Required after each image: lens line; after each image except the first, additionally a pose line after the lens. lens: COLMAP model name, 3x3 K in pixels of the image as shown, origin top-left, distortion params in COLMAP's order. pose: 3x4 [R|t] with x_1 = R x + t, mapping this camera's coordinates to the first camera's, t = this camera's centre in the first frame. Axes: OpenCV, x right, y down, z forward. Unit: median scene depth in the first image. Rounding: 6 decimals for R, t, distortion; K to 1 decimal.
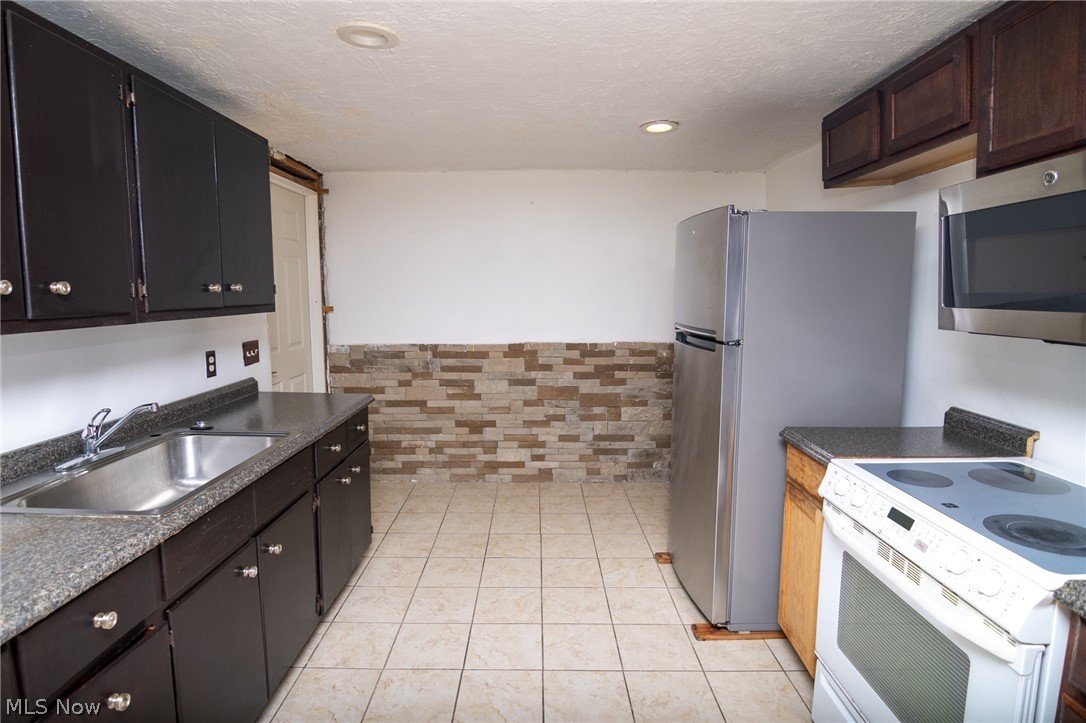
lens RADIAL K [[567.0, 0, 526.6], [0, 567.0, 355.1], [0, 0, 1]] dist [-0.001617, -0.012838]
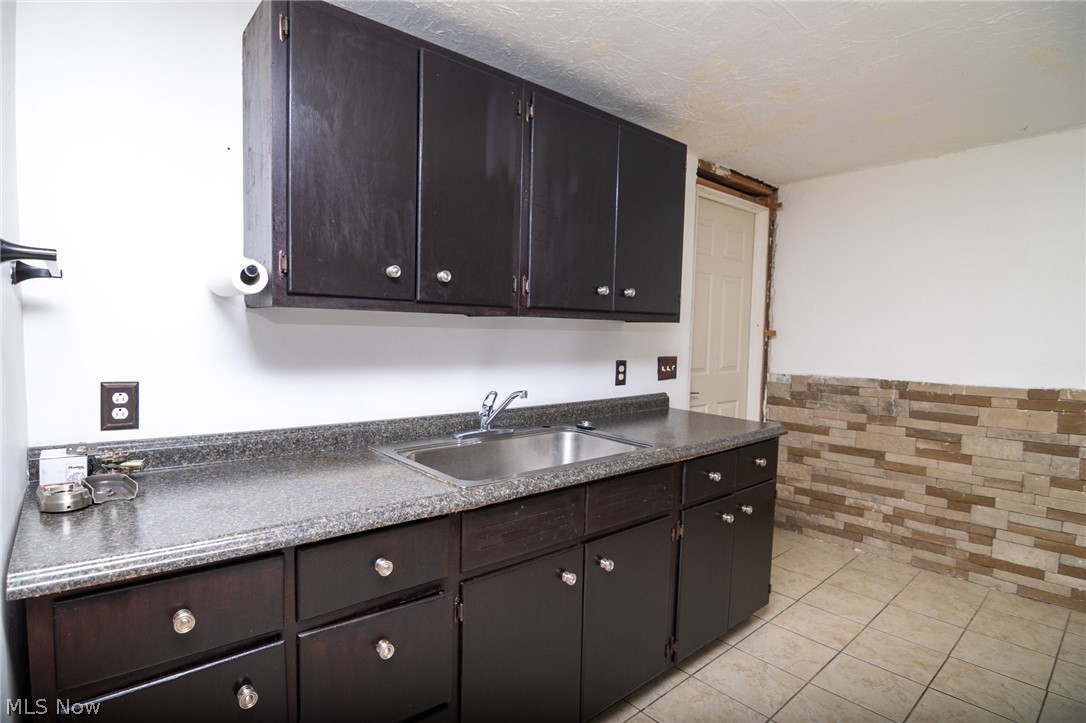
lens RADIAL K [[549.4, 0, 527.7], [0, 549.4, 366.0], [0, 0, 1]] dist [-0.000831, -0.011937]
pose [[0.667742, 0.058685, -0.742076, 0.048664], [-0.100308, 0.994889, -0.011582, 0.020543], [0.737604, 0.082170, 0.670216, 0.125087]]
